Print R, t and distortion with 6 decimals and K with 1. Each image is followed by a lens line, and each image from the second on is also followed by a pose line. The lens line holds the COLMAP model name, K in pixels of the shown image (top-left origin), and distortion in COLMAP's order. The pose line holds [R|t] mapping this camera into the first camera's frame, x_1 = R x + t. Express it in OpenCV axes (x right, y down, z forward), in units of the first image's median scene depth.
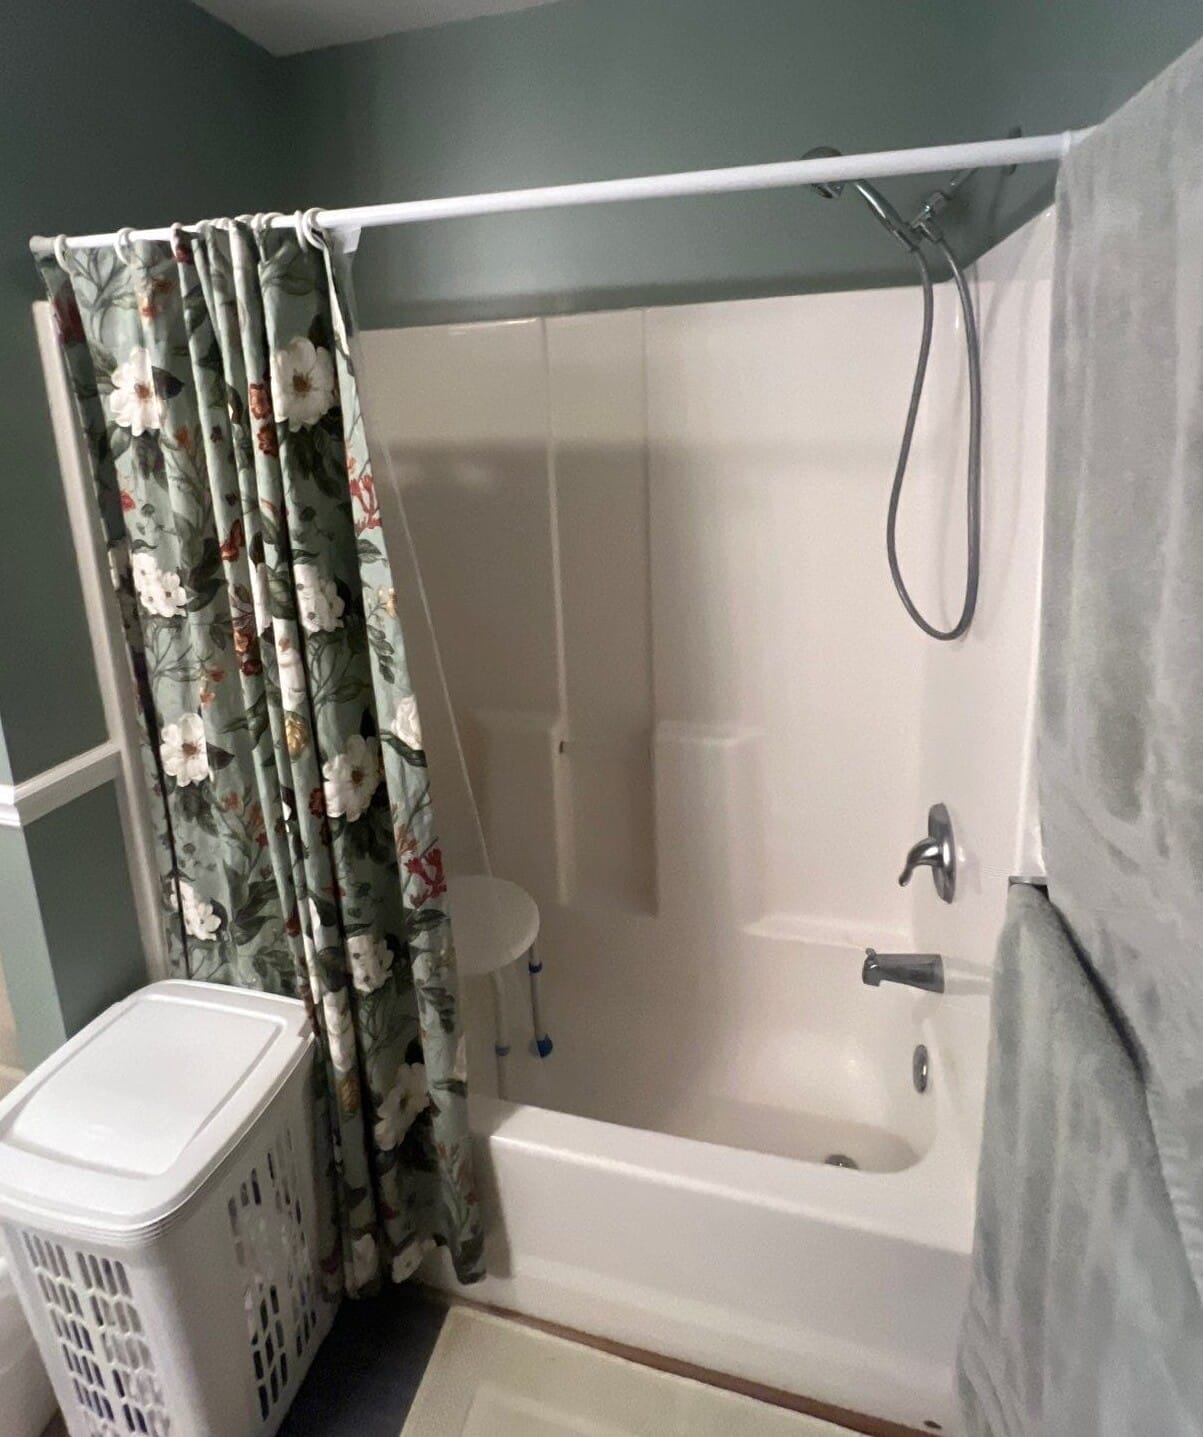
lens RADIAL K [[900.4, 0, 601.5], [0, 900.4, 718.5], [0, 0, 1]] dist [-0.002122, -0.000880]
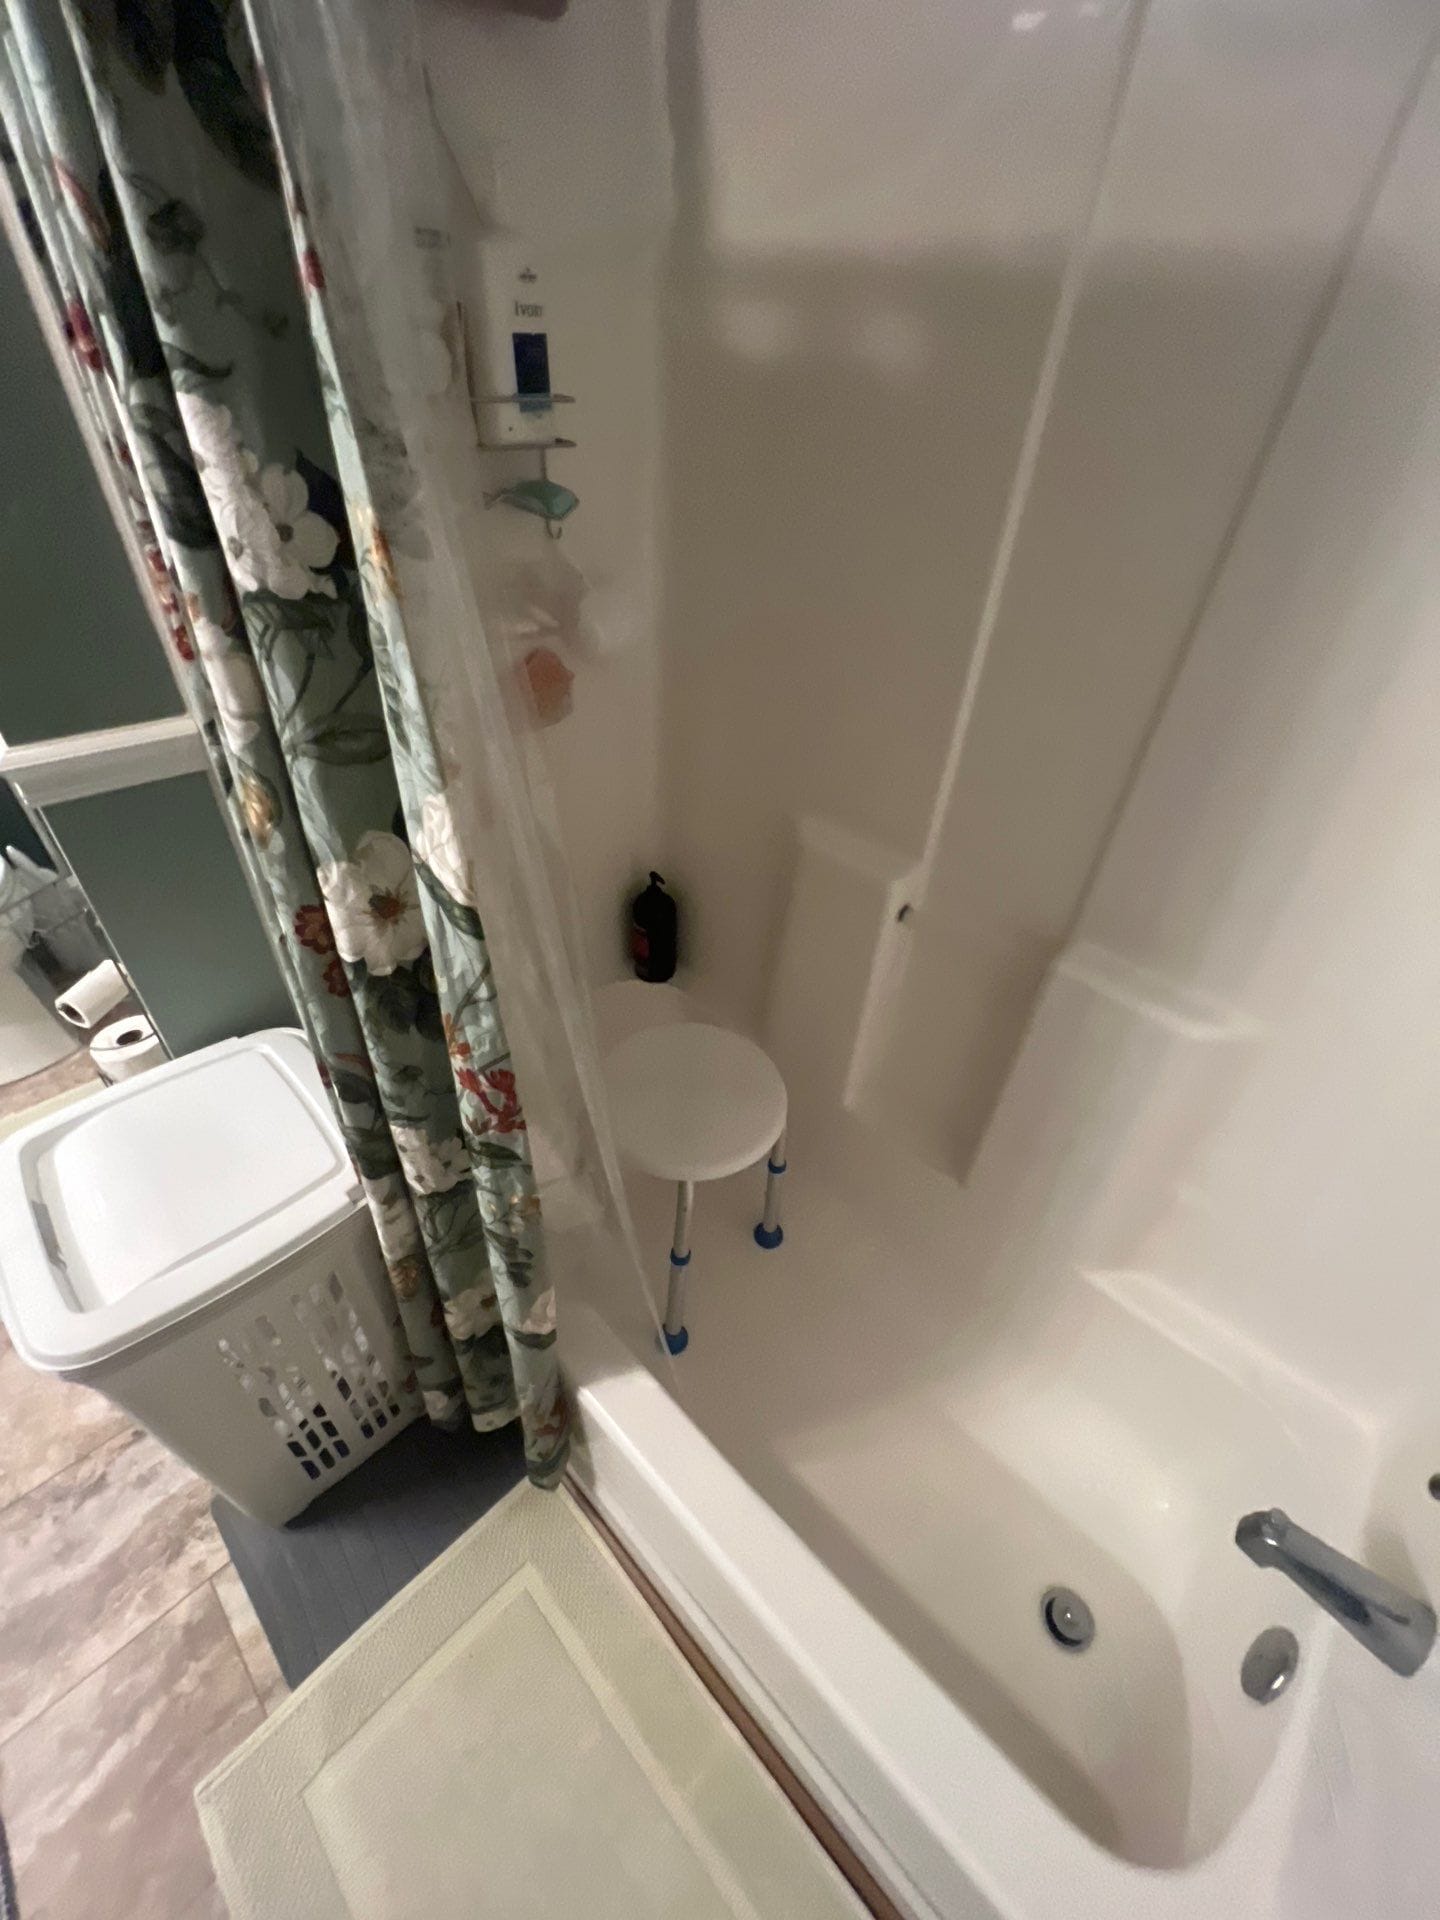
lens RADIAL K [[746.8, 0, 718.7], [0, 746.8, 982.2], [0, 0, 1]] dist [0.001896, -0.000110]
pose [[0.841823, 0.397606, -0.365026, 0.073594], [-0.265278, 0.893744, 0.361730, -0.104079], [0.470066, -0.207679, 0.857851, 0.665205]]
